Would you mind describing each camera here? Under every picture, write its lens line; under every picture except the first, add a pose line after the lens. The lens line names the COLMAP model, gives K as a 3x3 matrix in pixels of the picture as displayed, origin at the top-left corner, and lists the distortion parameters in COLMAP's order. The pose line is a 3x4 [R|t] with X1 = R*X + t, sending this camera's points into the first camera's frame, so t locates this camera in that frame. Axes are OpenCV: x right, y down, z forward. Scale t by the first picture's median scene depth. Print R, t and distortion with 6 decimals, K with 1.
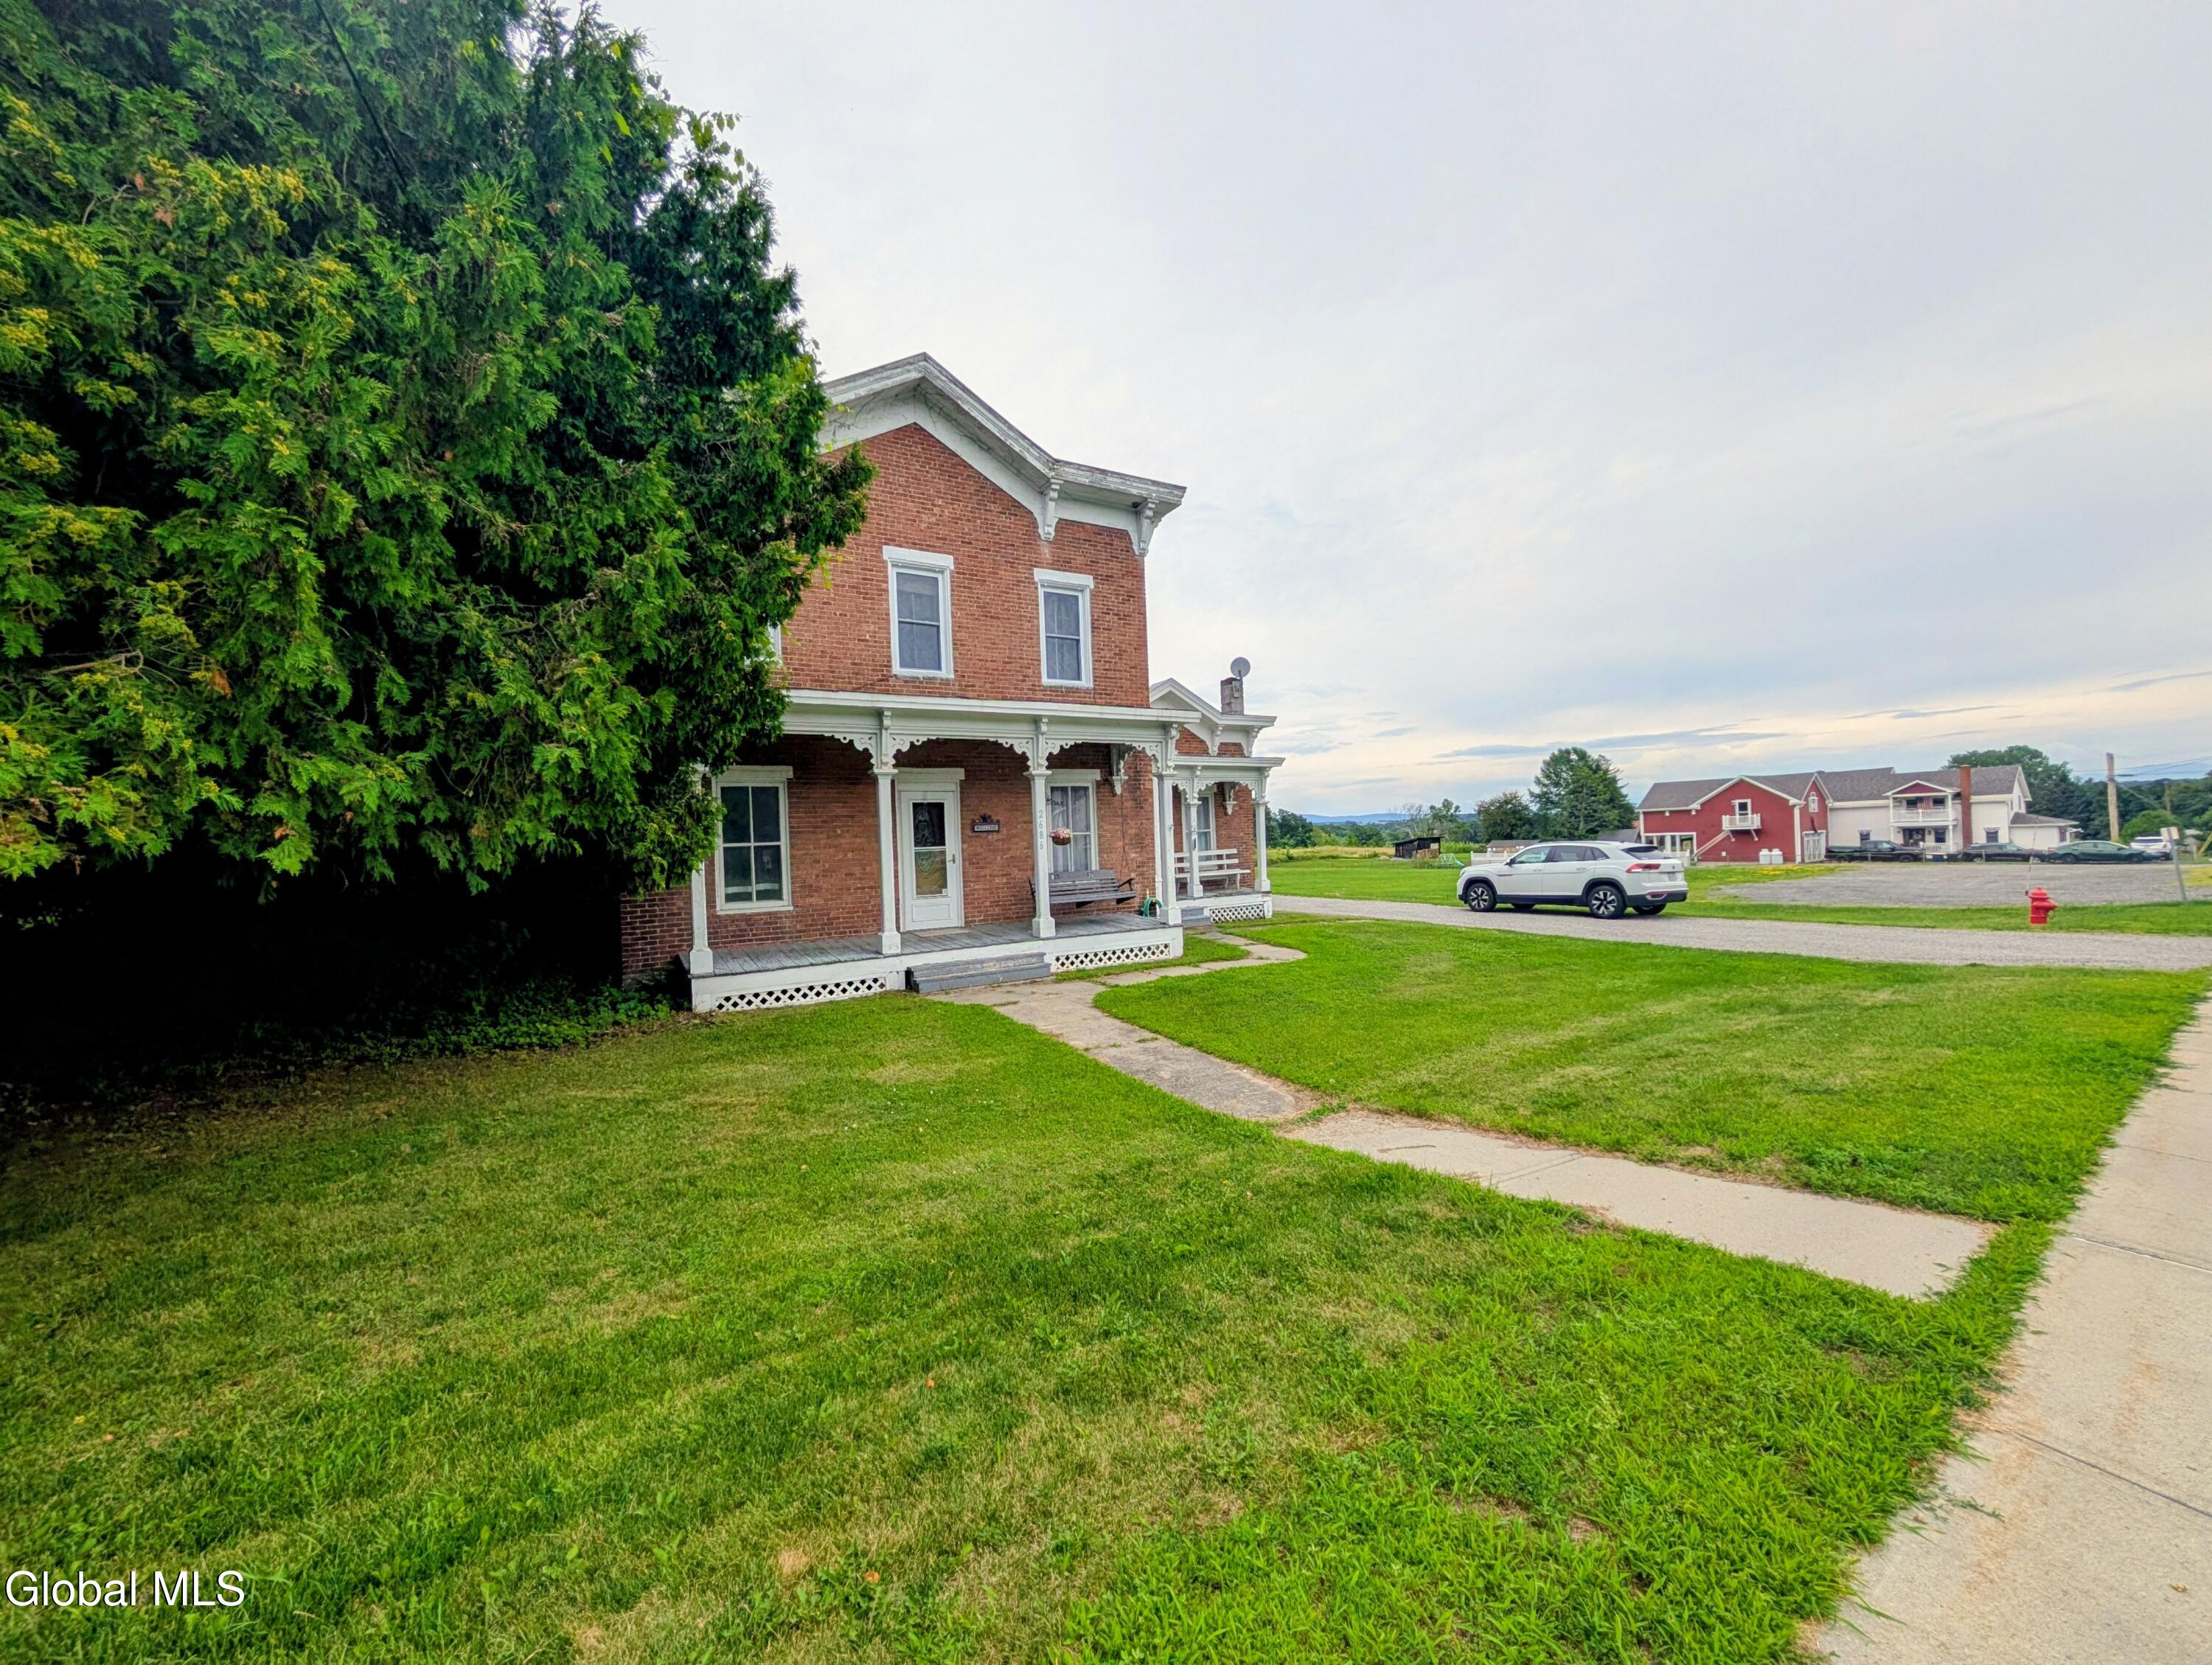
lens RADIAL K [[834.7, 0, 1109.6], [0, 834.7, 830.5], [0, 0, 1]] dist [-0.003387, 0.001123]
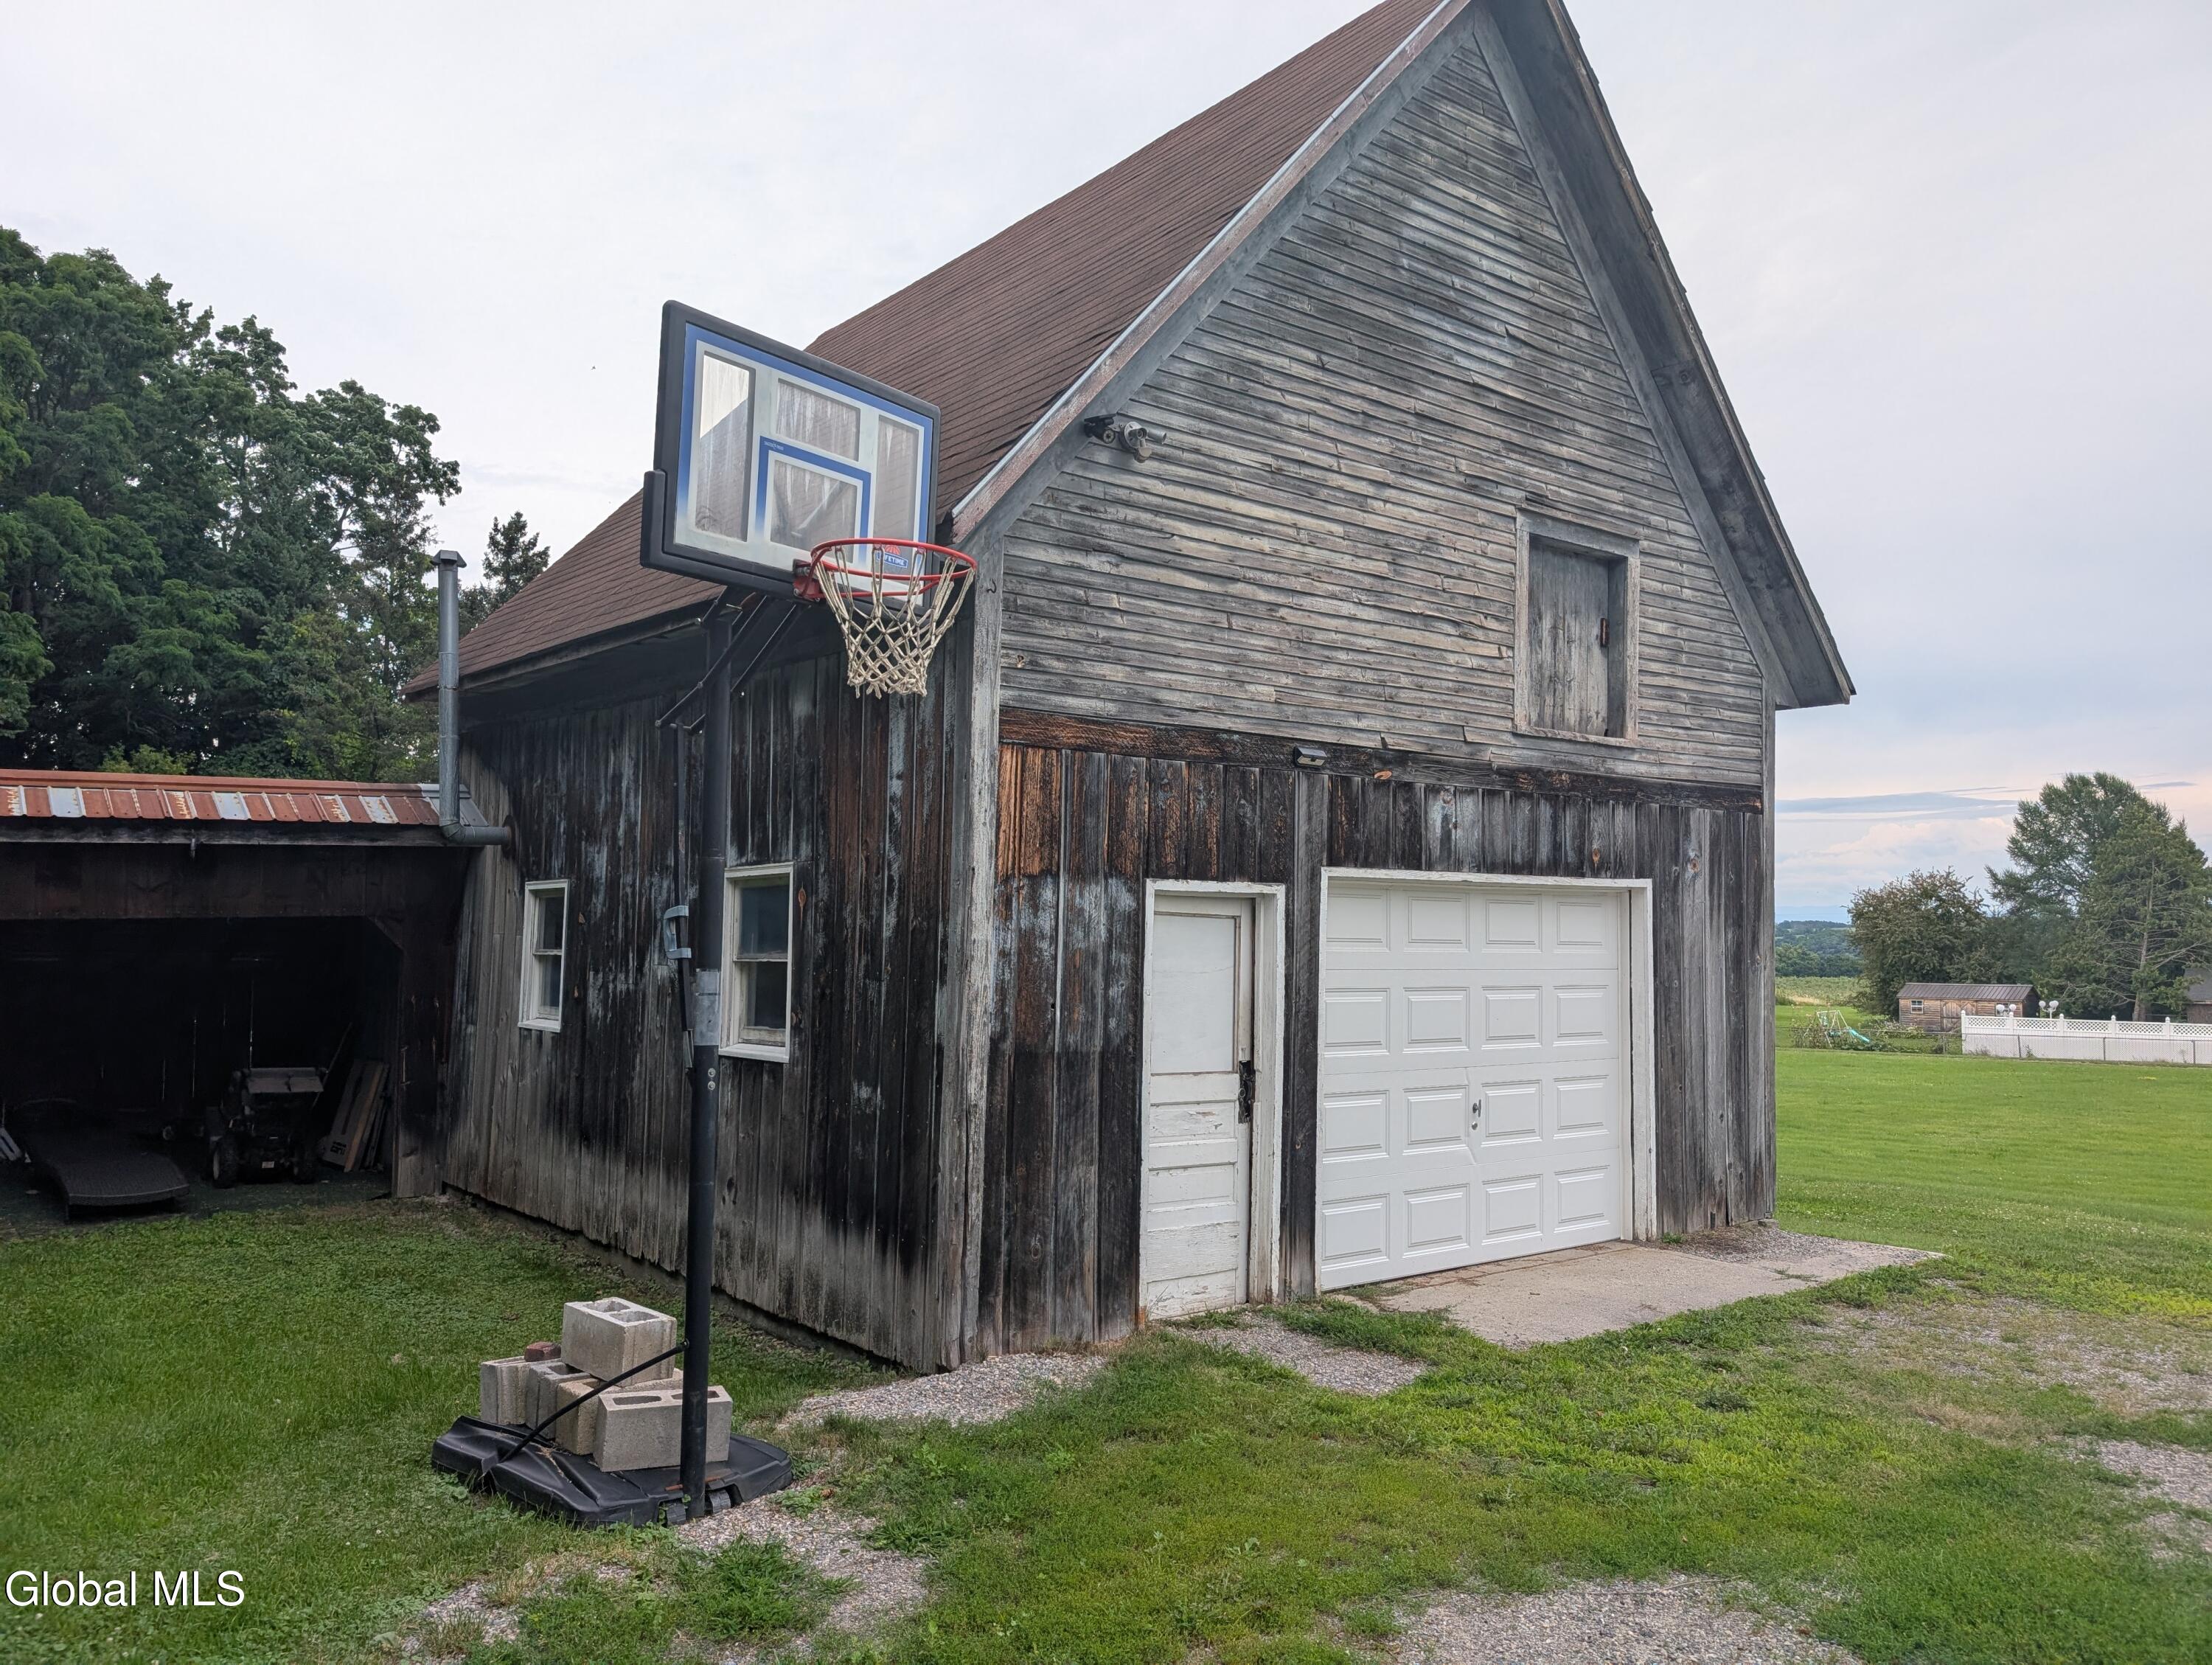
lens RADIAL K [[1591.0, 0, 1098.0], [0, 1591.0, 865.3], [0, 0, 1]] dist [0.019884, -0.008483]
pose [[0.988424, 0.045643, 0.144686, -0.114115], [-0.039618, 0.998234, -0.044258, 0.007906], [-0.146450, 0.038013, 0.988487, 0.401859]]
